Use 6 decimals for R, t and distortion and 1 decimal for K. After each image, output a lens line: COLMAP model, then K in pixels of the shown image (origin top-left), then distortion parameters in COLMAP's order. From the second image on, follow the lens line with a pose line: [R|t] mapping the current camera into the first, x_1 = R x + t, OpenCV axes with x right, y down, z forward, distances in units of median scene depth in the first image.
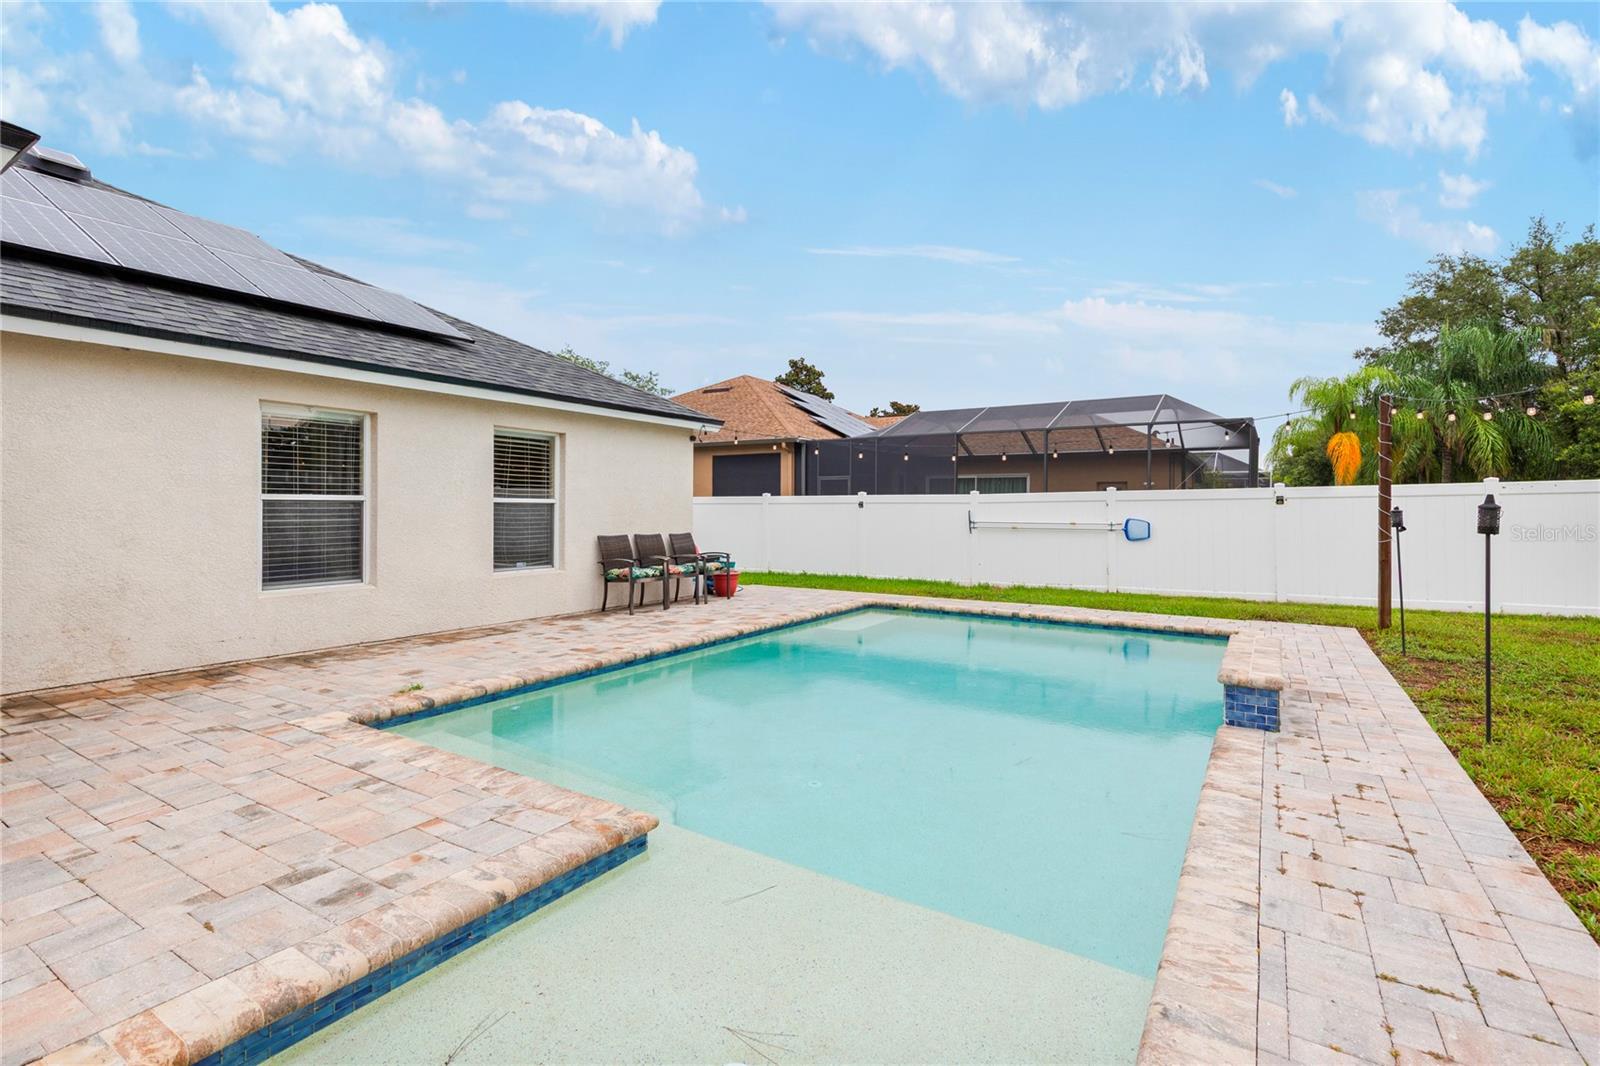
lens RADIAL K [[748.8, 0, 799.2], [0, 748.8, 491.3], [0, 0, 1]] dist [0.008815, -0.000600]
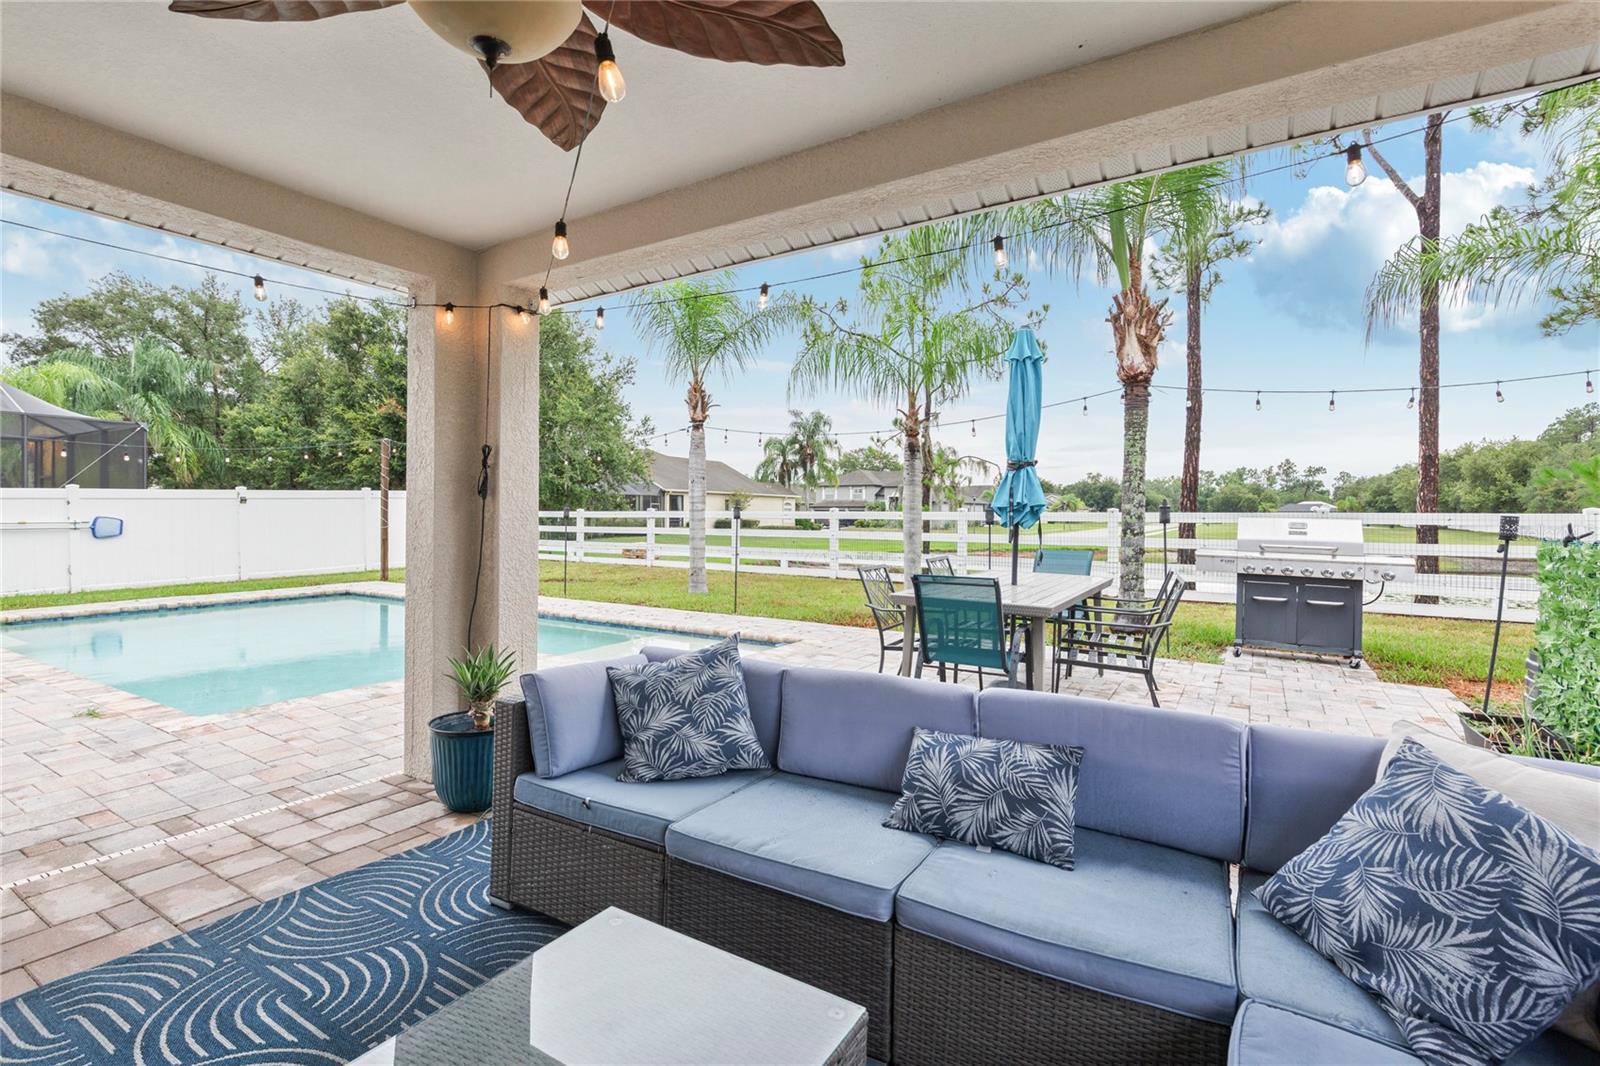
lens RADIAL K [[737.7, 0, 802.6], [0, 737.7, 522.9], [0, 0, 1]] dist [-0.015764, 0.007393]
pose [[-0.018632, -0.022879, 0.999565, -2.195286], [-0.028042, 0.999357, 0.022352, -0.017520], [-0.999433, -0.027614, -0.019261, 0.229606]]
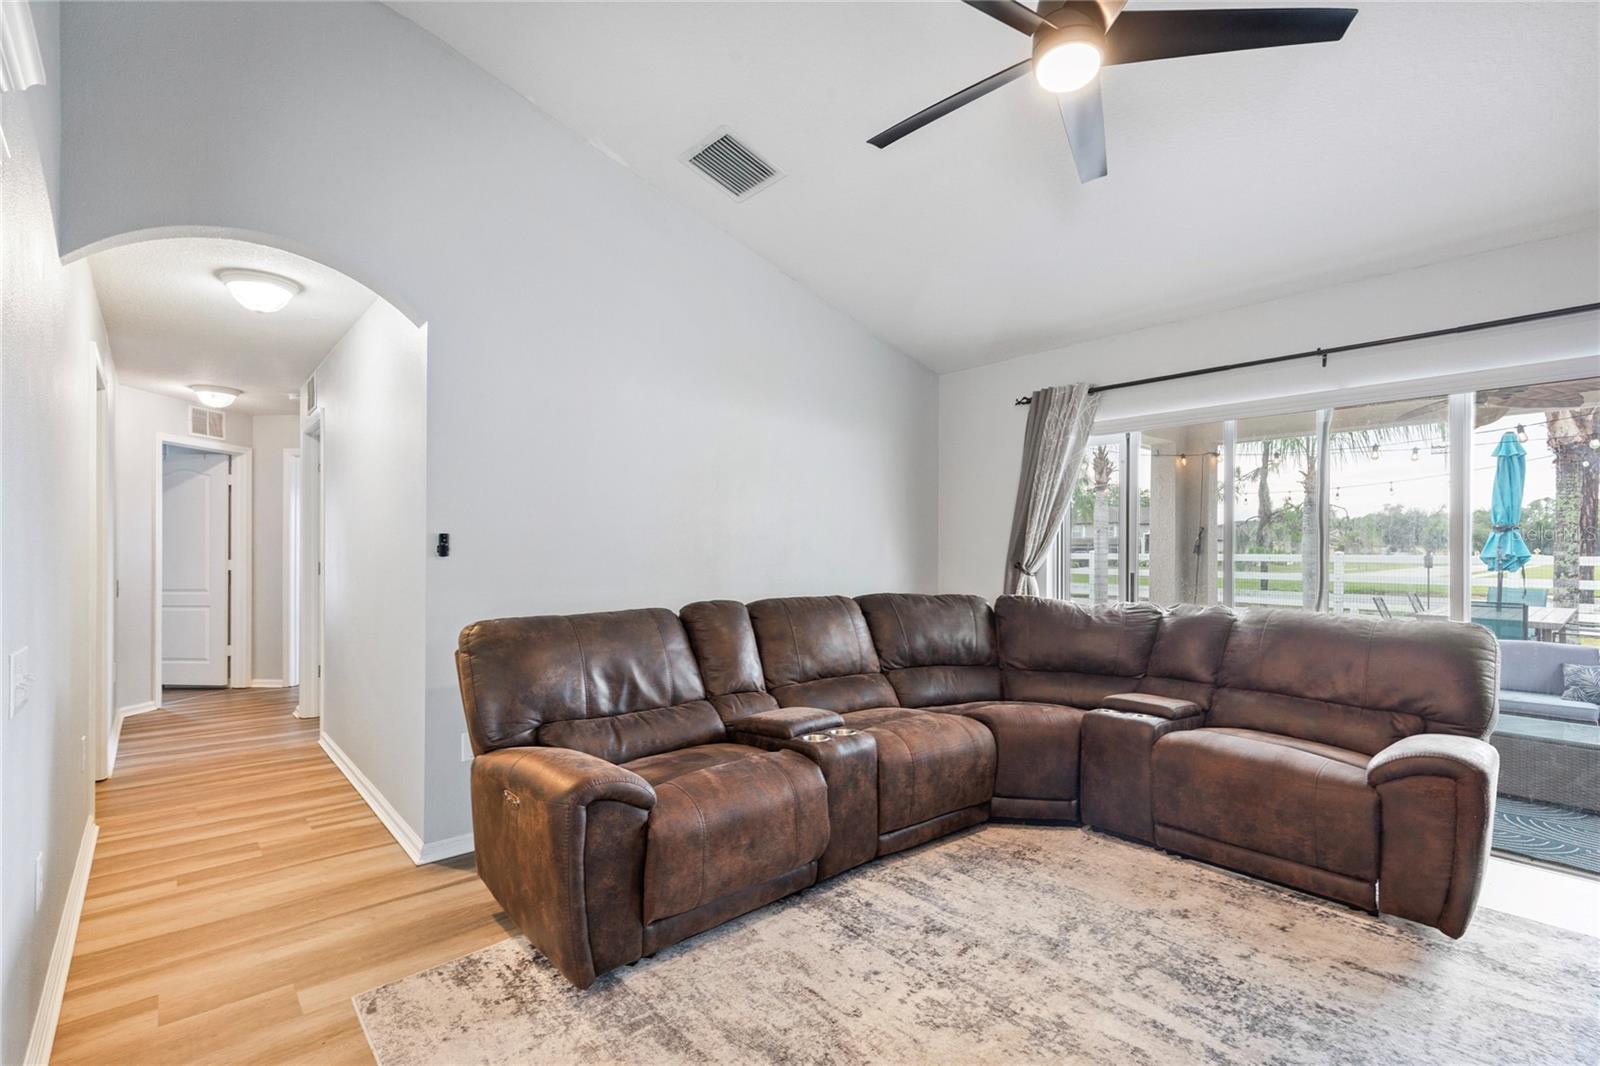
lens RADIAL K [[724.9, 0, 789.6], [0, 724.9, 542.7], [0, 0, 1]] dist [0.003043, -0.000273]
pose [[0.286069, -0.001168, 0.958208, -3.446793], [-0.025503, 0.999636, 0.008832, -0.037091], [-0.957869, -0.026964, 0.285935, 1.237687]]
